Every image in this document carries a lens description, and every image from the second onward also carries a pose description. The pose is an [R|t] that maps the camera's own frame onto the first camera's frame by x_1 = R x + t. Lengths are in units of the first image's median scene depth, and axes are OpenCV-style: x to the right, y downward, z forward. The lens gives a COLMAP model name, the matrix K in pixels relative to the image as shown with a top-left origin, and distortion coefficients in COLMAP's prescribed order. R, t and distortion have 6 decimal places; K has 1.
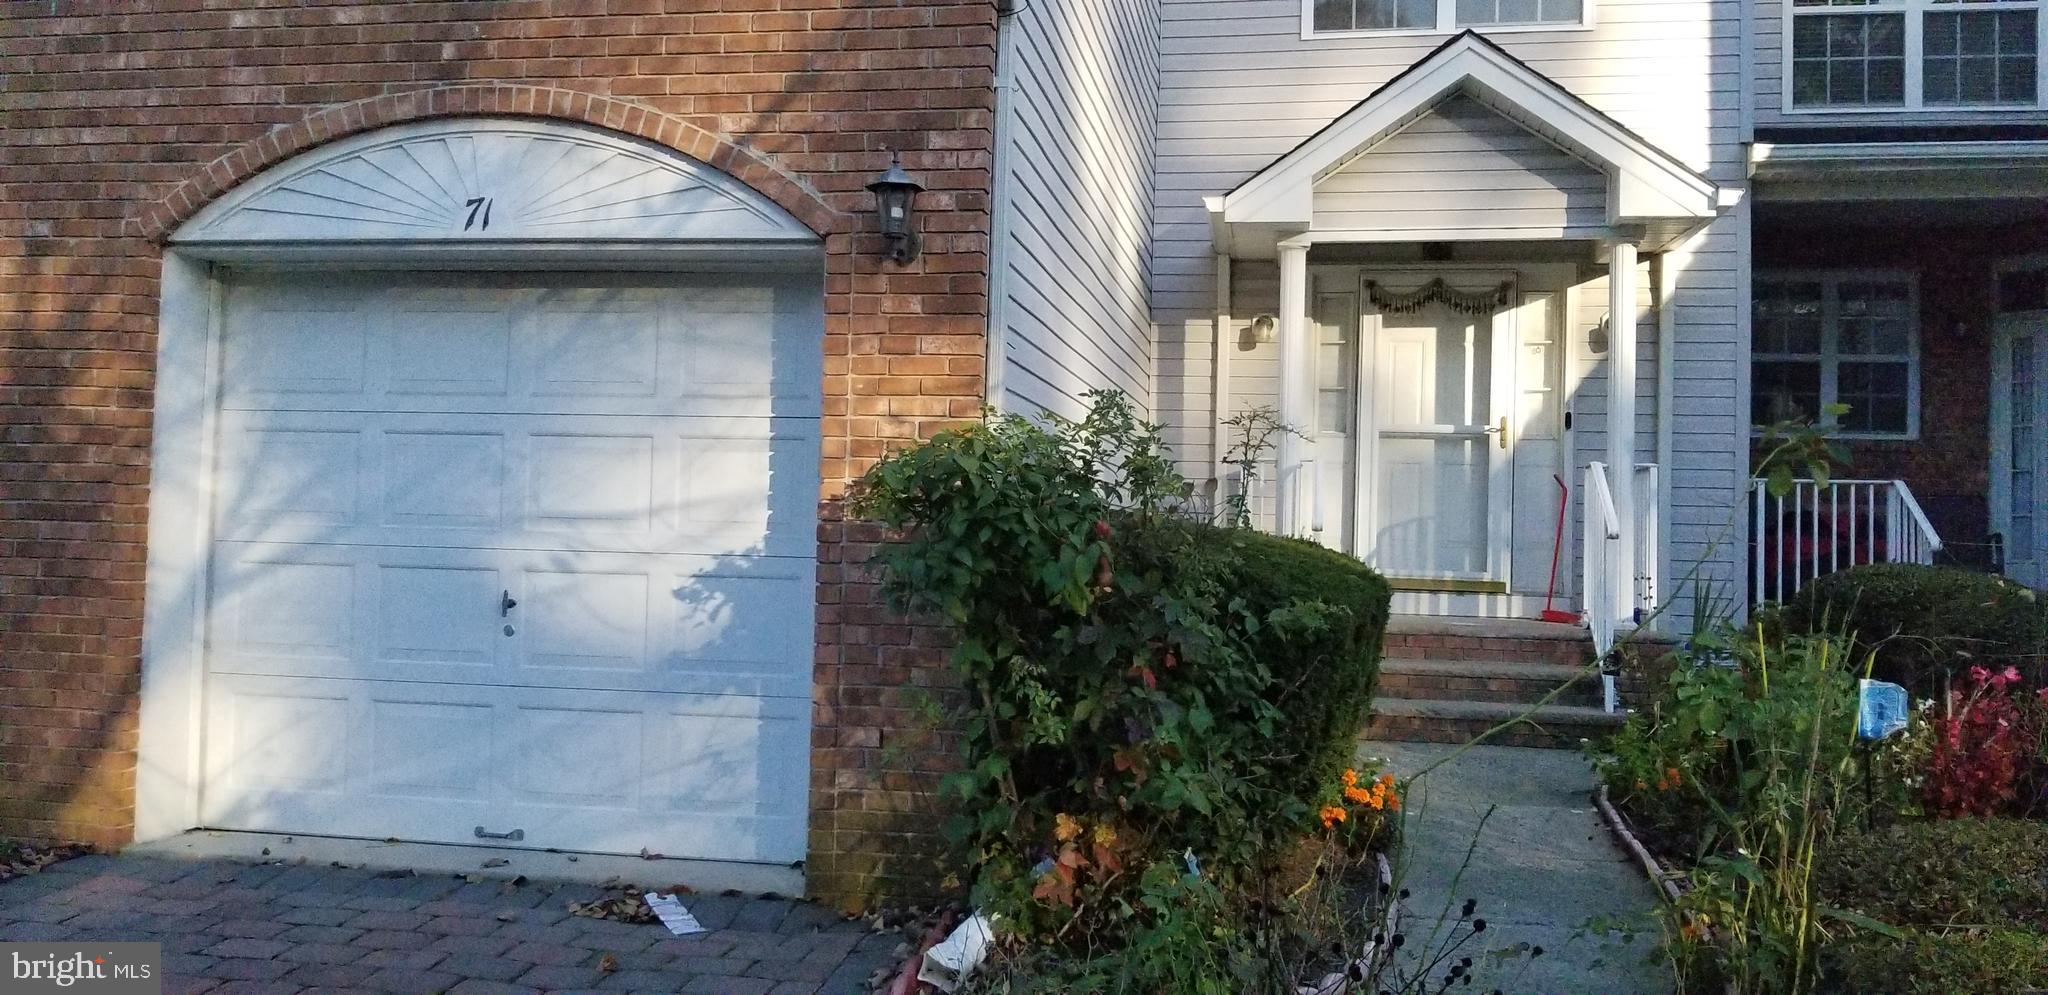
lens RADIAL K [[1558.9, 0, 1032.1], [0, 1558.9, 476.1], [0, 0, 1]] dist [0.100501, -0.206912]
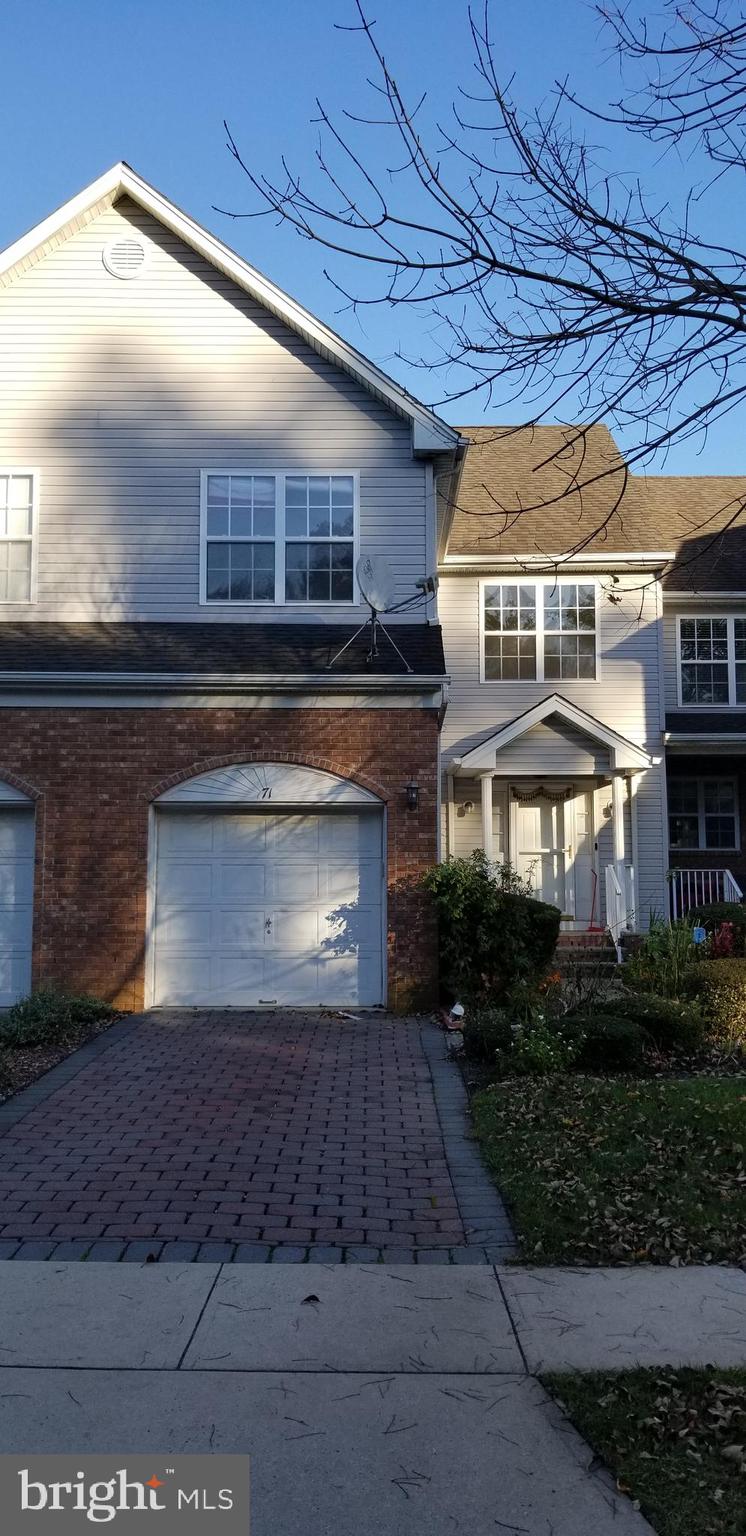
lens RADIAL K [[1149.2, 0, 375.5], [0, 1149.2, 796.8], [0, 0, 1]] dist [0.120857, -0.202722]
pose [[0.985083, -0.007832, 0.171904, -0.319553], [0.018292, 0.998070, -0.059348, -0.014542], [-0.171107, 0.061607, 0.983324, -0.738386]]
